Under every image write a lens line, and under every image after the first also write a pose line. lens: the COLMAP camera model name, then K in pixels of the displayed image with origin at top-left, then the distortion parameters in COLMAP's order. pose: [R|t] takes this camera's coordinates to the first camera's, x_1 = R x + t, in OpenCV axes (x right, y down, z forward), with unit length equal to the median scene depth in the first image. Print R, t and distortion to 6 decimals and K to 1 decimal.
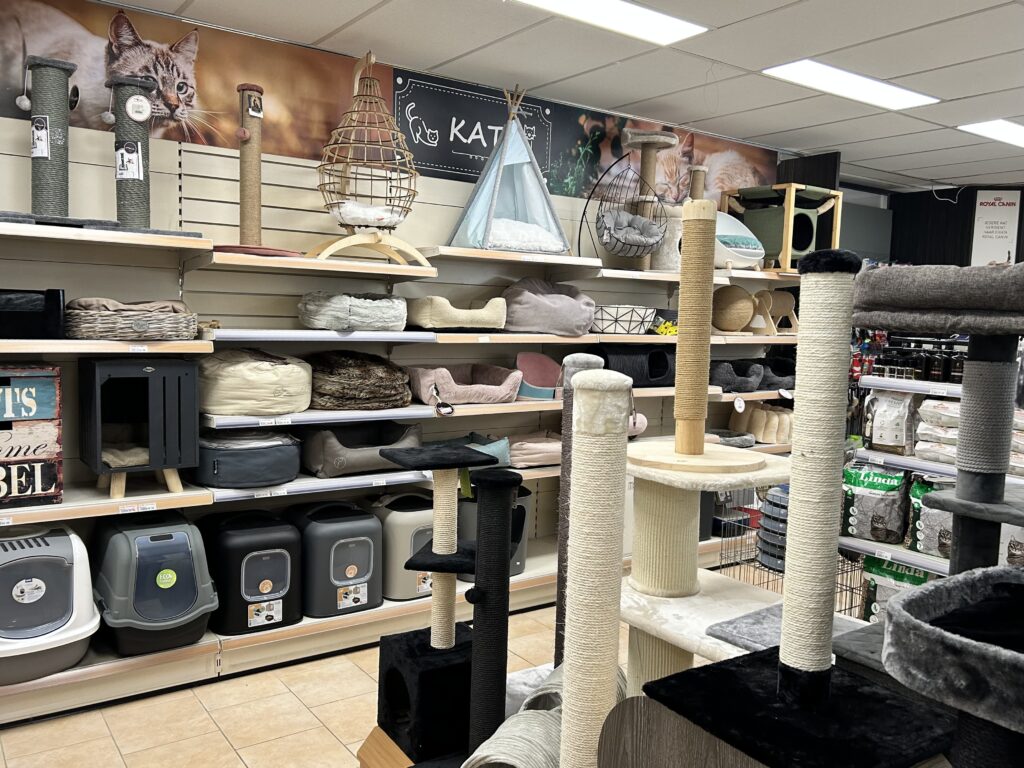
lens RADIAL K [[847.9, 0, 512.2], [0, 847.9, 383.1], [0, 0, 1]] dist [0.037795, 0.002803]
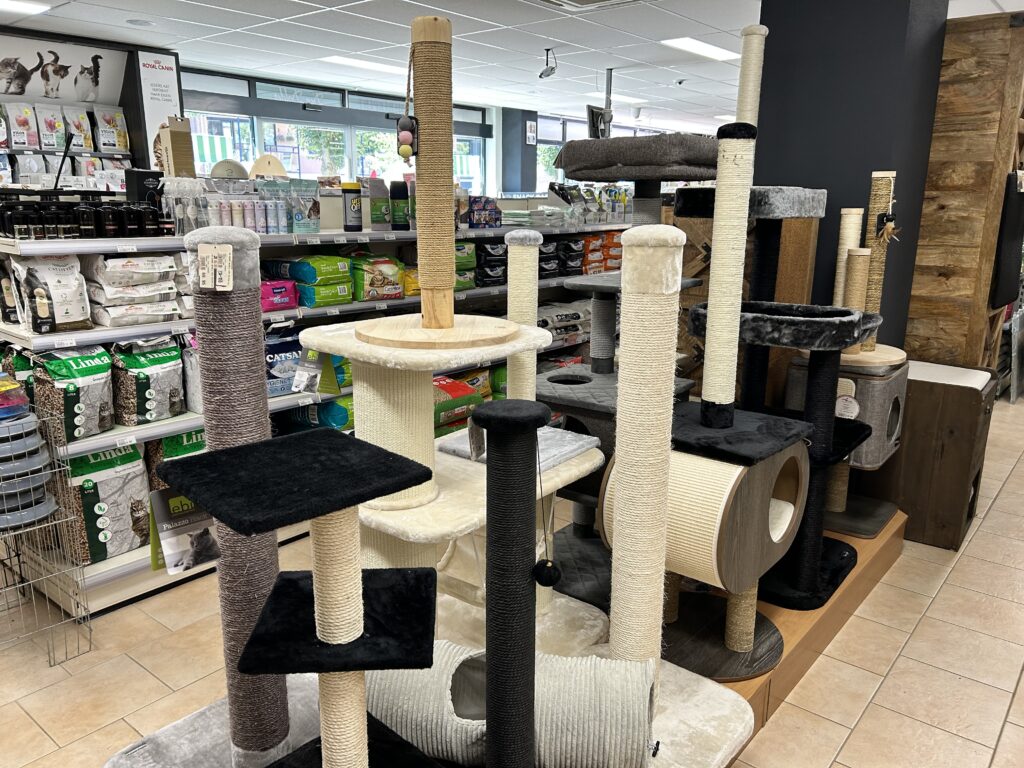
lens RADIAL K [[771.1, 0, 512.2], [0, 771.1, 390.9], [0, 0, 1]] dist [0.049364, -0.060163]
pose [[-0.253833, -0.257368, 0.932379, -0.409118], [0.075069, 0.955801, 0.284270, -0.048143], [-0.964331, 0.142150, -0.223293, 0.793979]]
